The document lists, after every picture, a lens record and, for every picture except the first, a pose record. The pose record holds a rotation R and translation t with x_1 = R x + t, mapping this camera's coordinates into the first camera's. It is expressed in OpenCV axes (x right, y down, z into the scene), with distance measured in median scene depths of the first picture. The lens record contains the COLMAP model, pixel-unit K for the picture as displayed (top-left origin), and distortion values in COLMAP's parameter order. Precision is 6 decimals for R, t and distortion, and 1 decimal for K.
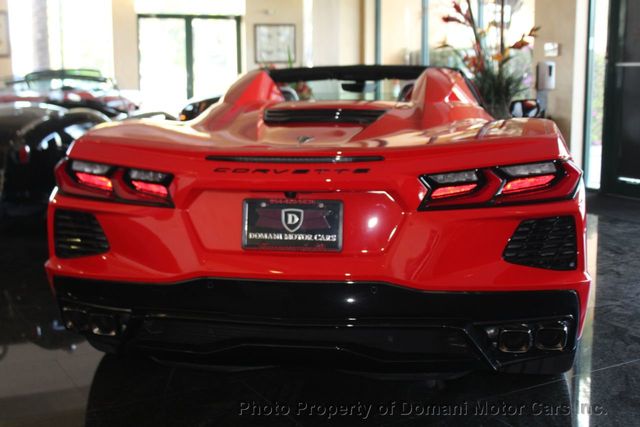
lens RADIAL K [[866.7, 0, 327.0], [0, 866.7, 210.6], [0, 0, 1]] dist [-0.020807, -0.052970]
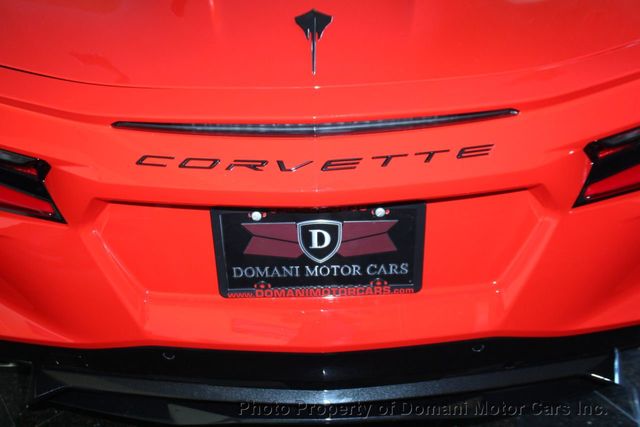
lens RADIAL K [[682.0, 0, 320.0], [0, 682.0, 213.5], [0, 0, 1]] dist [-0.073325, 0.010042]
pose [[0.990070, -0.102658, 0.096036, -0.057733], [0.043996, 0.875124, 0.481894, -0.144333], [-0.133514, -0.472883, 0.870951, 0.523294]]
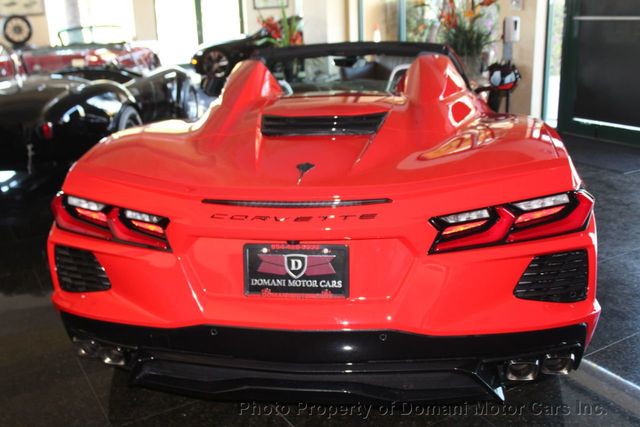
lens RADIAL K [[682.0, 0, 320.0], [0, 682.0, 213.5], [0, 0, 1]] dist [-0.073325, 0.010042]
pose [[0.999567, -0.029427, 0.000448, -0.009254], [0.029039, 0.988621, 0.147598, -0.120893], [-0.004786, -0.147521, 0.989047, 0.206480]]
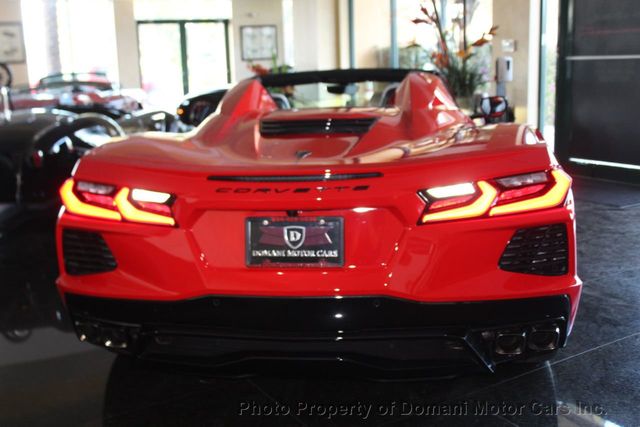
lens RADIAL K [[738.4, 0, 320.0], [0, 738.4, 213.5], [0, 0, 1]] dist [-0.066551, 0.005959]
pose [[0.999365, -0.030519, 0.018384, -0.019319], [0.029666, 0.998546, 0.045004, -0.042752], [-0.019730, -0.044430, 0.998818, 0.101267]]
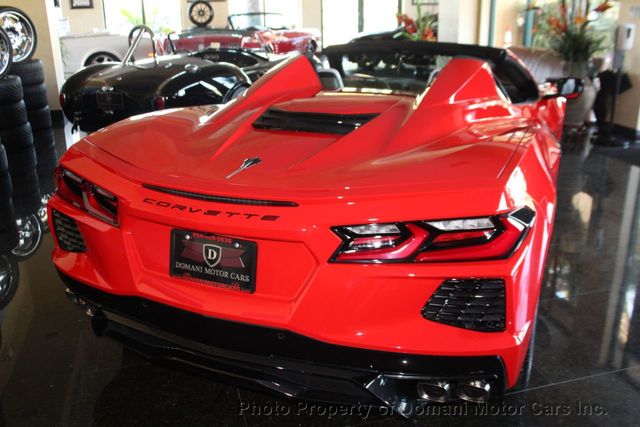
lens RADIAL K [[605.3, 0, 342.4], [0, 605.3, 213.8], [0, 0, 1]] dist [-0.078163, 0.005090]
pose [[0.969151, 0.088783, -0.229921, 0.204690], [-0.043651, 0.979950, 0.194405, -0.139006], [0.242571, -0.178372, 0.953595, 0.292281]]
